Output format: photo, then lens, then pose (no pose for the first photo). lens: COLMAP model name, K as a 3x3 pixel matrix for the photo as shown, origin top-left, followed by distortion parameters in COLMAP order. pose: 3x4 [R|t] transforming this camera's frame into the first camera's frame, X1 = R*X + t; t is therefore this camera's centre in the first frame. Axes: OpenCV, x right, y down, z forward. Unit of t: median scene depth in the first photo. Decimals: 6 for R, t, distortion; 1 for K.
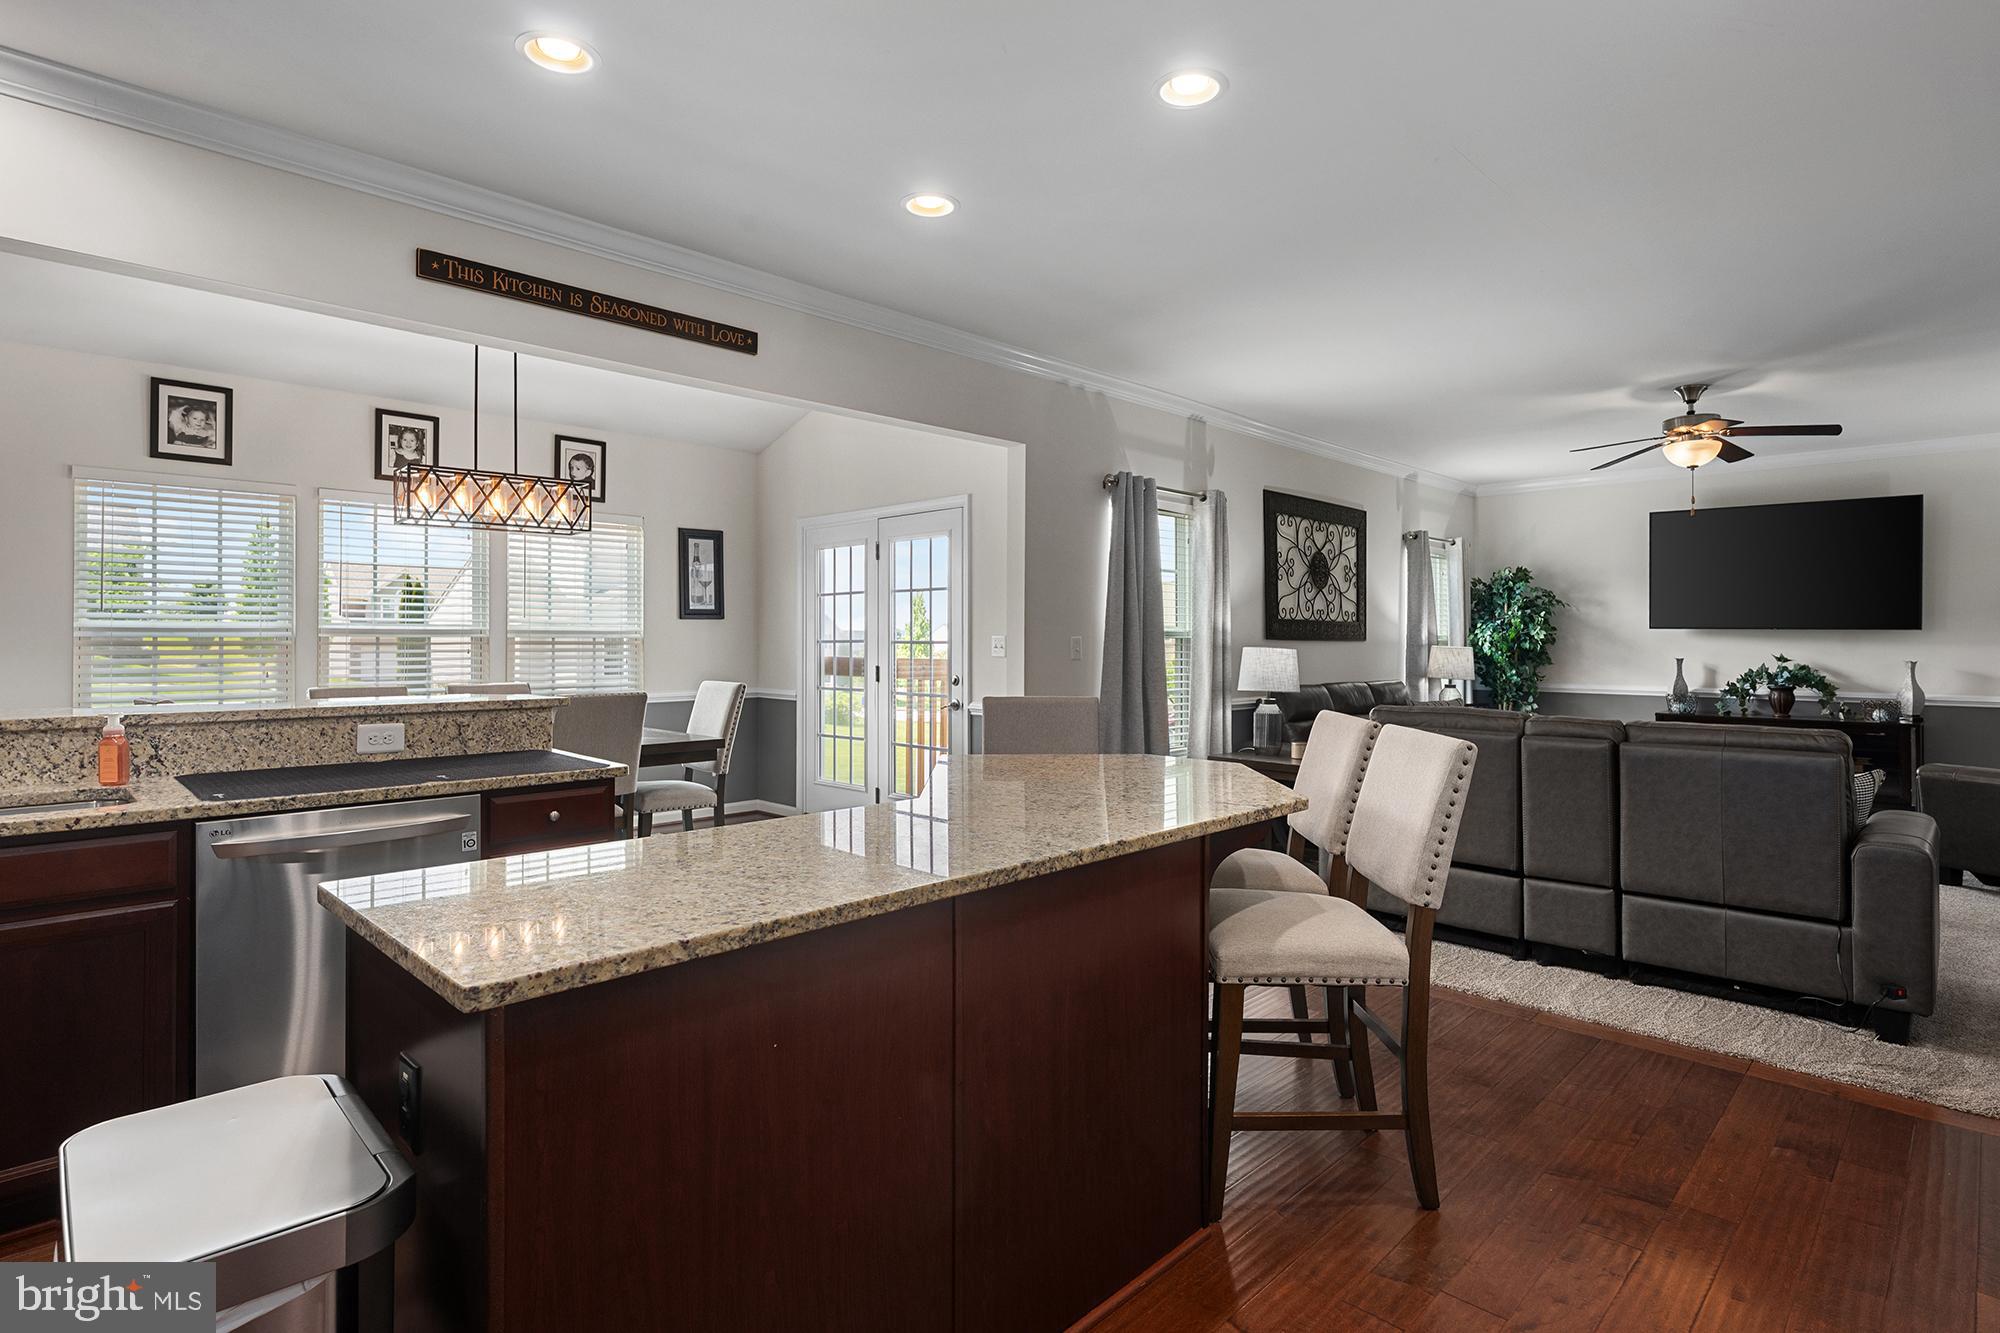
lens RADIAL K [[1012.5, 0, 1001.8], [0, 1012.5, 634.2], [0, 0, 1]] dist [-0.004777, 0.002781]
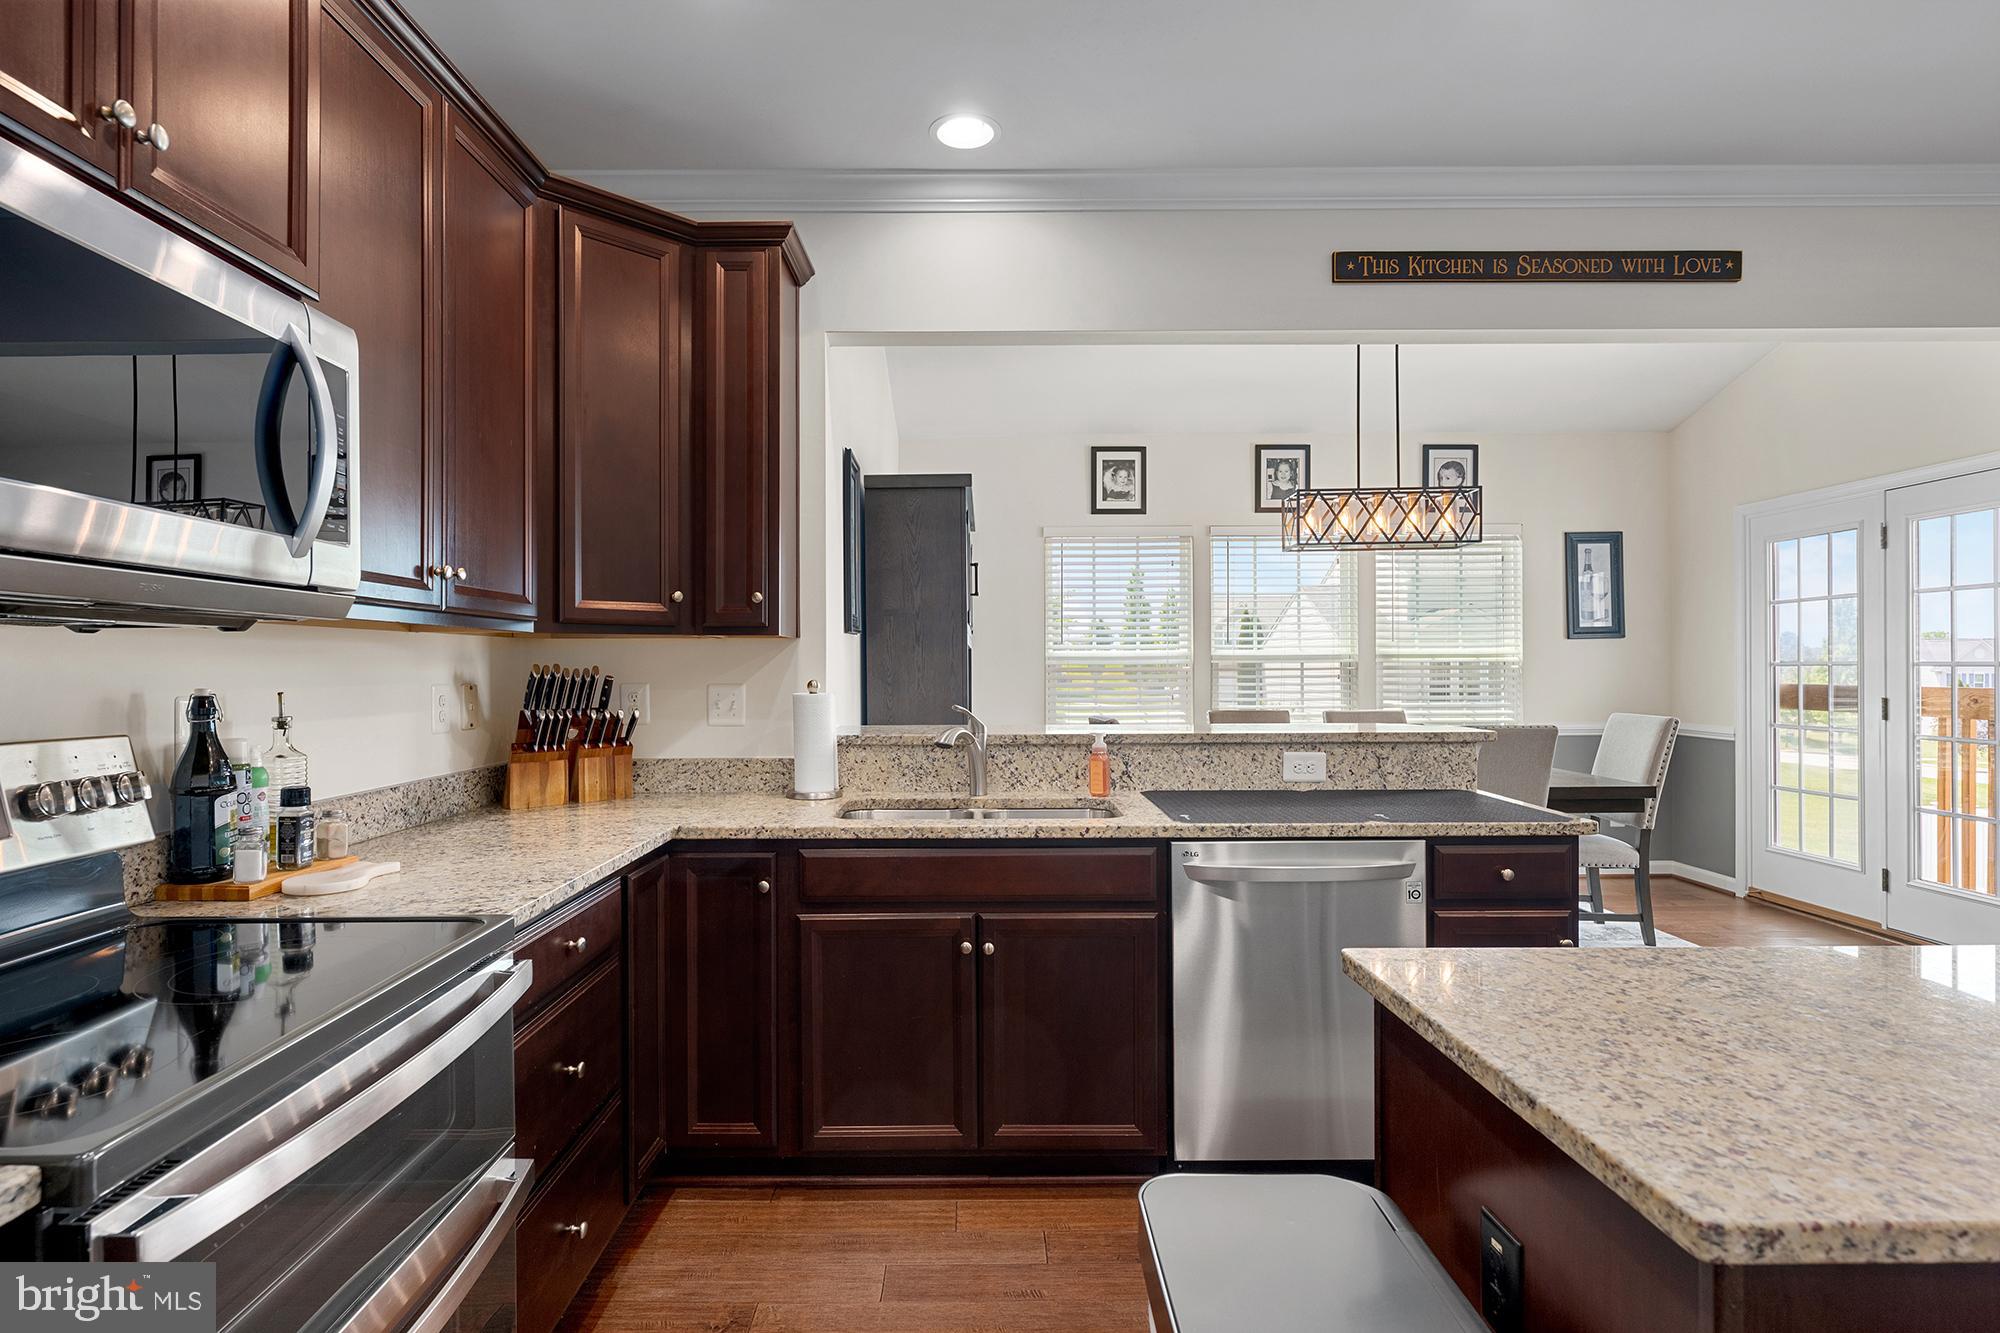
lens RADIAL K [[1012.5, 0, 972.9], [0, 1012.5, 674.6], [0, 0, 1]] dist [-0.004777, 0.002781]
pose [[0.704008, 0.000108, -0.710192, -0.089406], [0.011398, 0.999869, 0.011450, -0.000453], [0.710100, -0.016156, 0.703915, 0.053664]]
